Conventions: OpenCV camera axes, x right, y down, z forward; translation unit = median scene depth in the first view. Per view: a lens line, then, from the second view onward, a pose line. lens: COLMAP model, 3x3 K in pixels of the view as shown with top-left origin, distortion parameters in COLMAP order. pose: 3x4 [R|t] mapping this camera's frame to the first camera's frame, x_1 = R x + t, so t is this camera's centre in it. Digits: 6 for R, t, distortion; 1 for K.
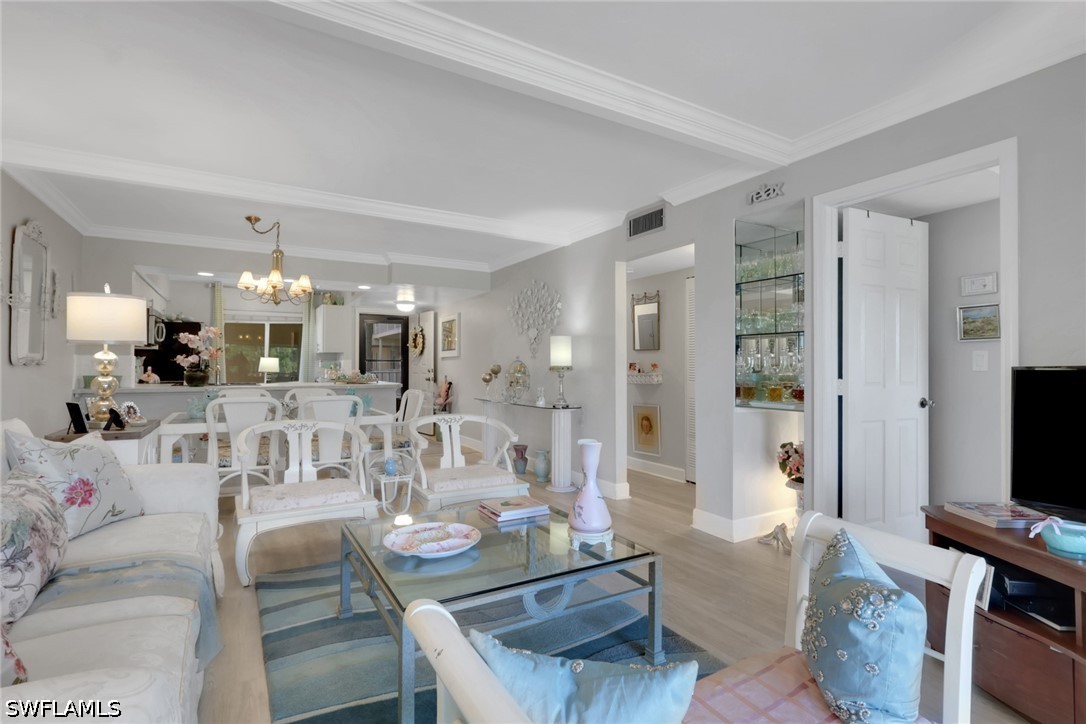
lens RADIAL K [[524.2, 0, 528.0], [0, 524.2, 367.6], [0, 0, 1]] dist [0.003522, 0.000613]
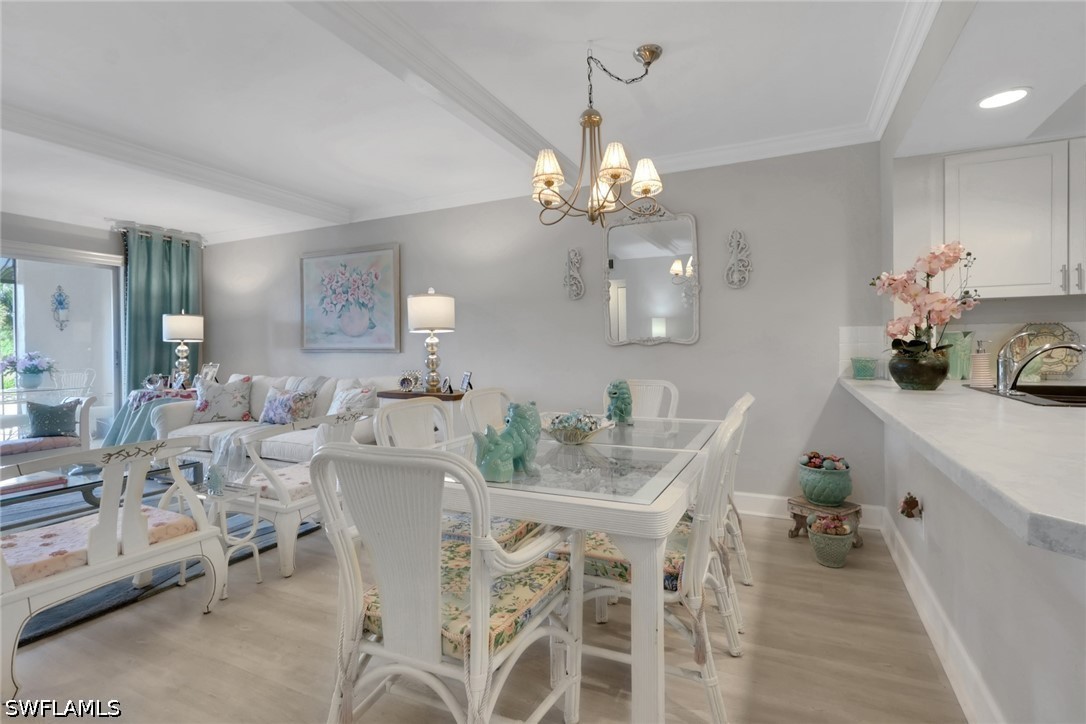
lens RADIAL K [[526.9, 0, 546.0], [0, 526.9, 350.1], [0, 0, 1]] dist [0.000006, 0.000333]
pose [[-0.821268, 0.003233, -0.570534, -0.135770], [0.003735, 0.999993, 0.000291, 0.002612], [0.570531, -0.001892, -0.821274, 1.195064]]
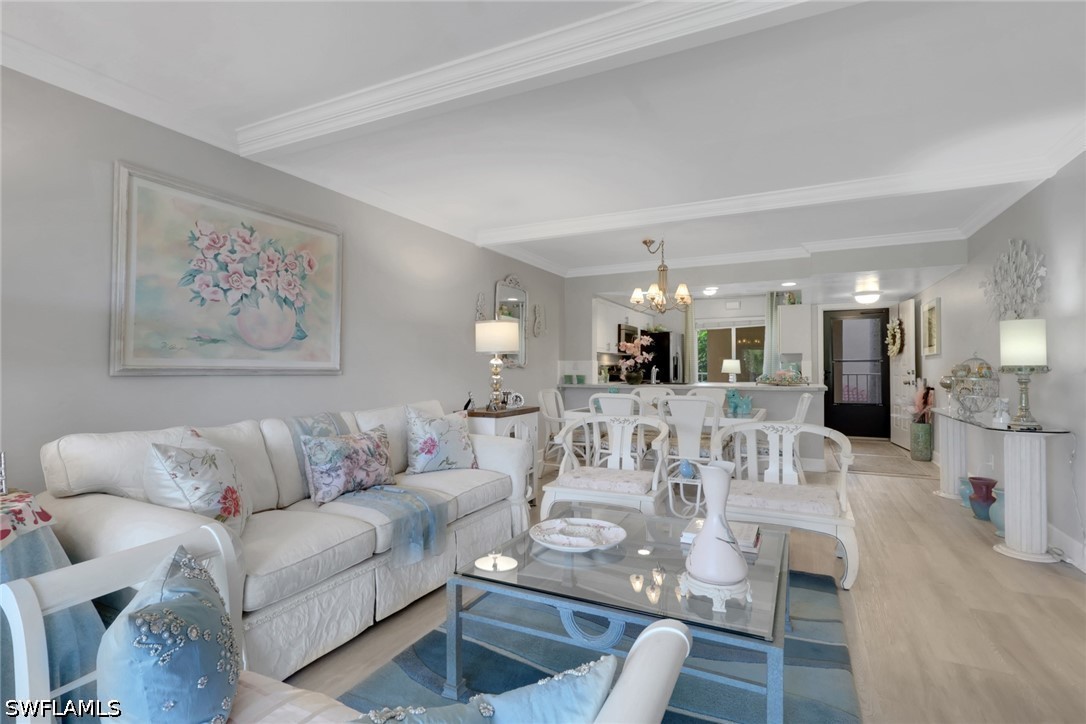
lens RADIAL K [[504.8, 0, 544.8], [0, 504.8, 367.1], [0, 0, 1]] dist [0.001610, 0.000188]
pose [[0.566306, -0.005493, -0.824177, 0.244669], [0.002309, 0.999984, -0.005077, 0.000513], [0.824192, 0.000972, 0.566309, 0.153948]]
